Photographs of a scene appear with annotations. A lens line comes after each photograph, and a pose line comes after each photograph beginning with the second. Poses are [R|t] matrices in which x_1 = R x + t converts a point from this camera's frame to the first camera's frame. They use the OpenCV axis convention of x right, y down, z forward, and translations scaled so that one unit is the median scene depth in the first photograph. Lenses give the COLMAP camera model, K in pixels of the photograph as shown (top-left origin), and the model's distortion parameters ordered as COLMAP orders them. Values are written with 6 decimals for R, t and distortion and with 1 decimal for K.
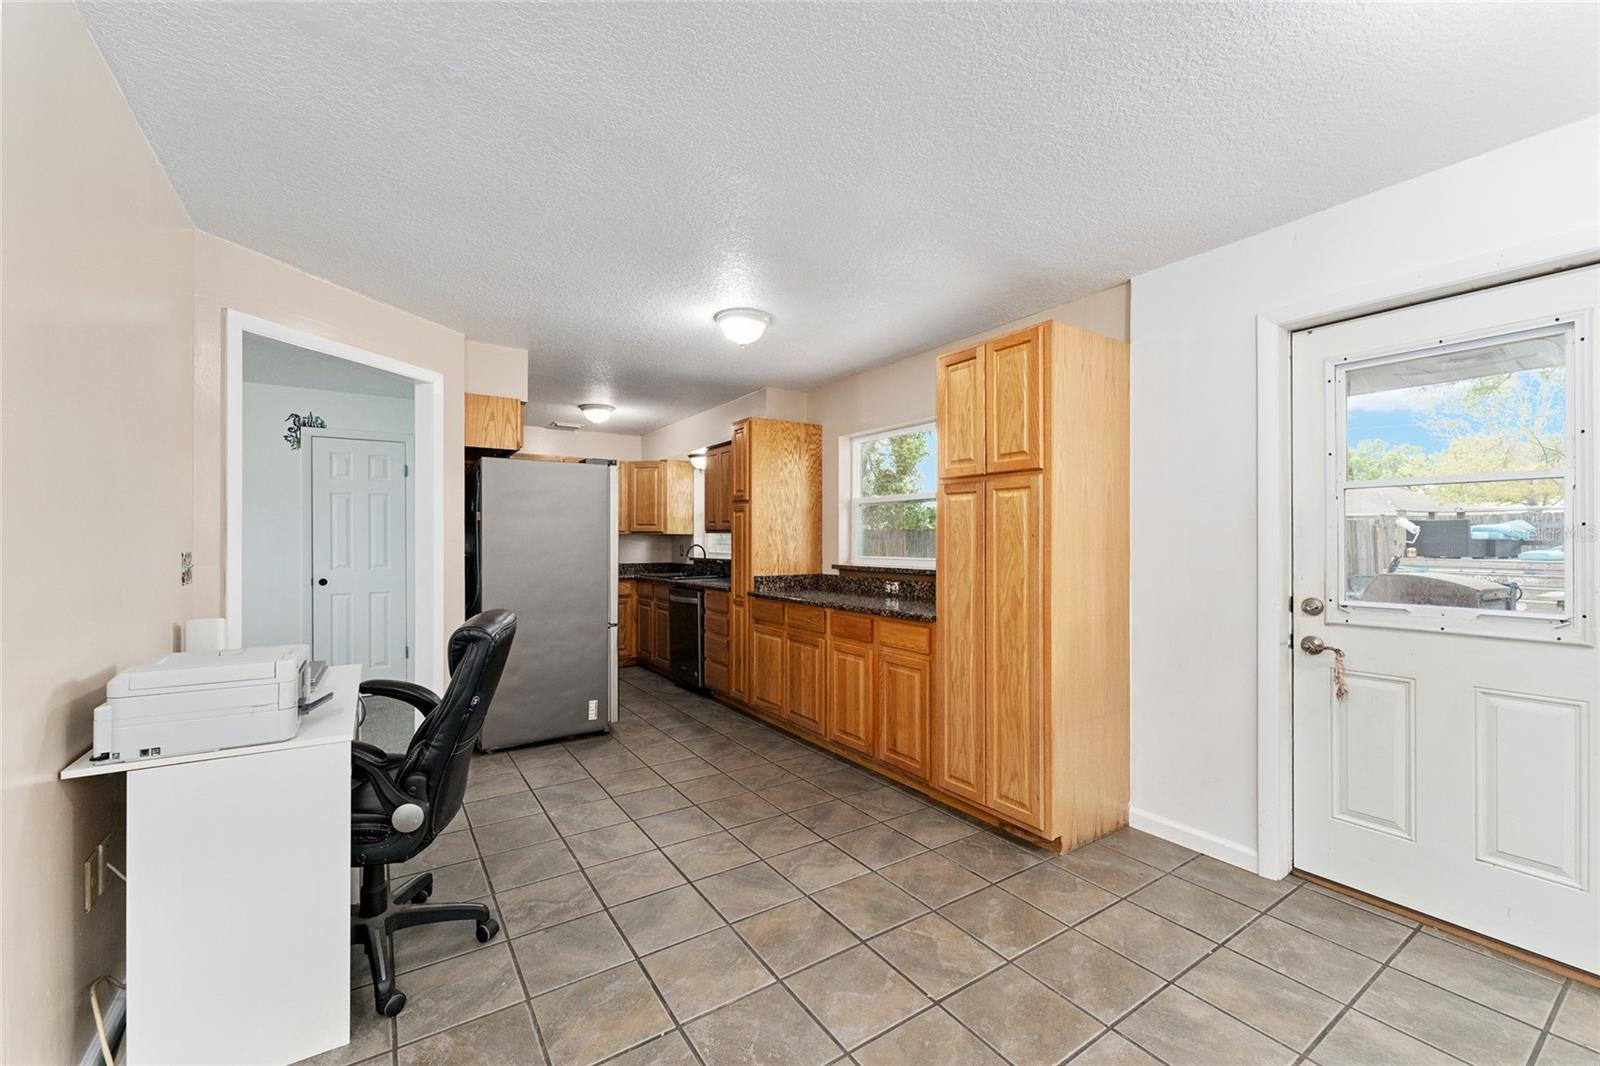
lens RADIAL K [[643.3, 0, 782.7], [0, 643.3, 532.4], [0, 0, 1]] dist [-0.001431, 0.000102]
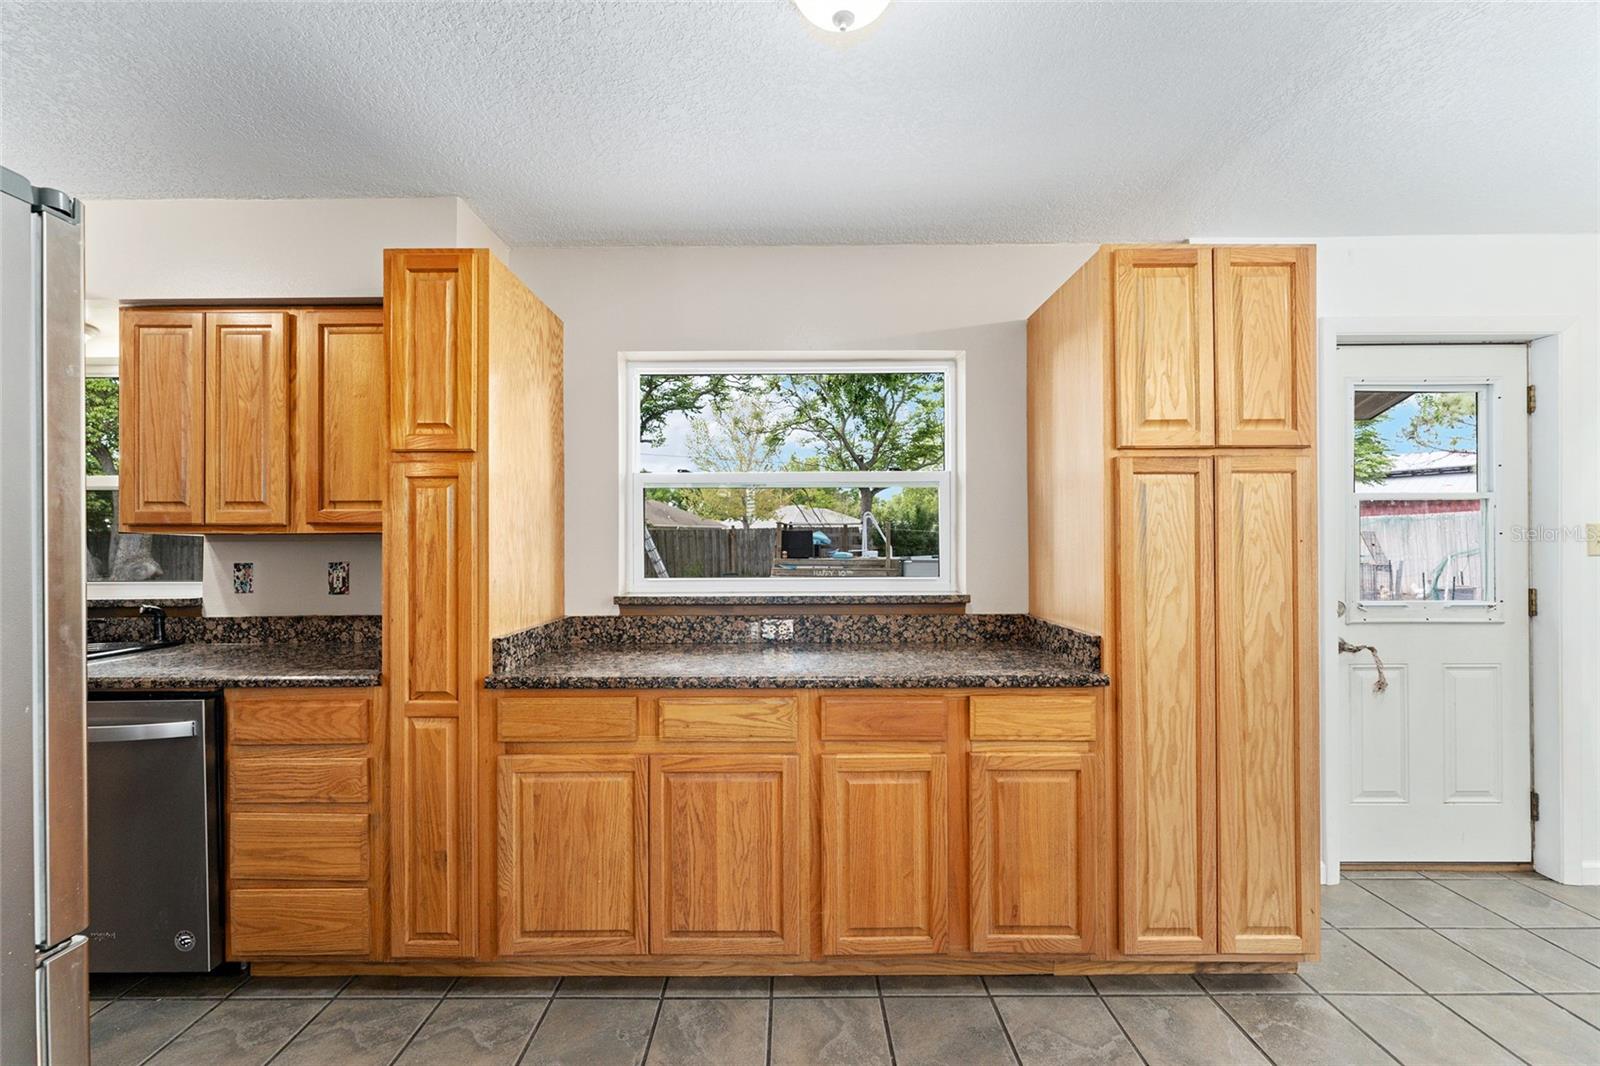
lens RADIAL K [[643.3, 0, 793.5], [0, 643.3, 539.9], [0, 0, 1]] dist [-0.001431, 0.000102]
pose [[0.541748, 0.003545, 0.840533, -0.339379], [-0.005620, 0.999984, -0.000594, 0.005046], [-0.840522, -0.004402, 0.541759, 0.731279]]
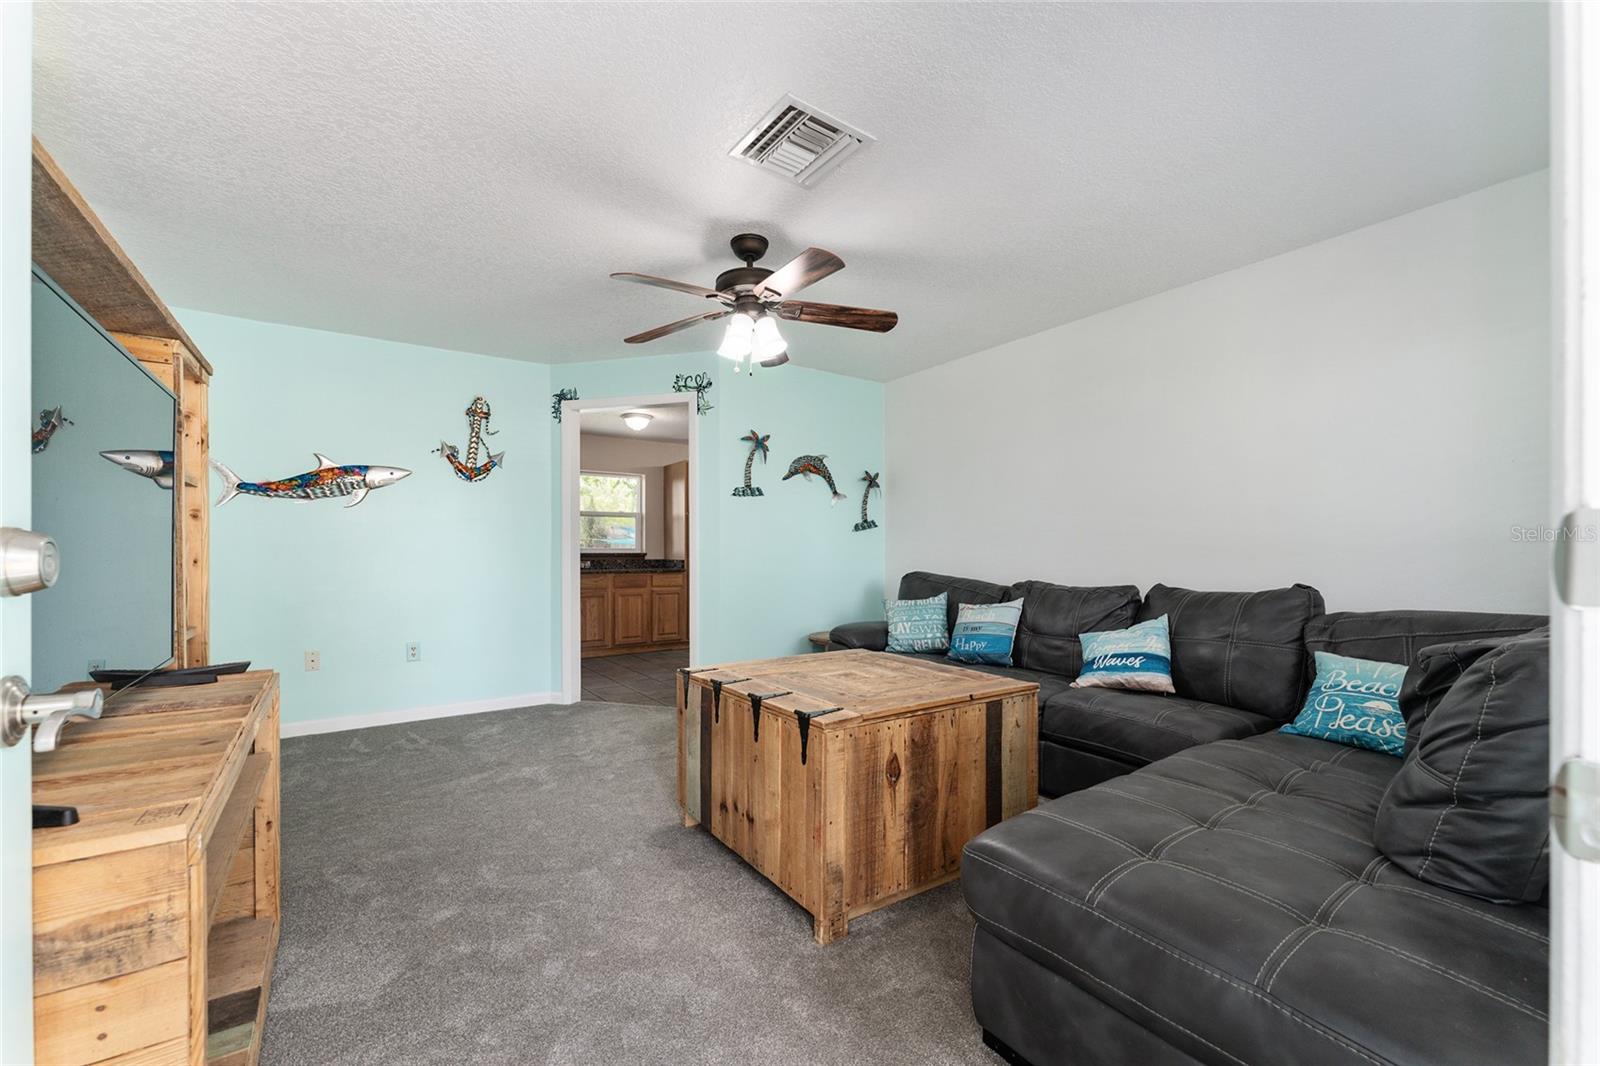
lens RADIAL K [[643.3, 0, 802.8], [0, 643.3, 542.6], [0, 0, 1]] dist [-0.001431, 0.000102]
pose [[-0.036700, 0.001445, 0.999325, -1.724488], [-0.009128, 0.999957, -0.001782, 0.029594], [-0.999285, -0.009188, -0.036686, 0.518371]]
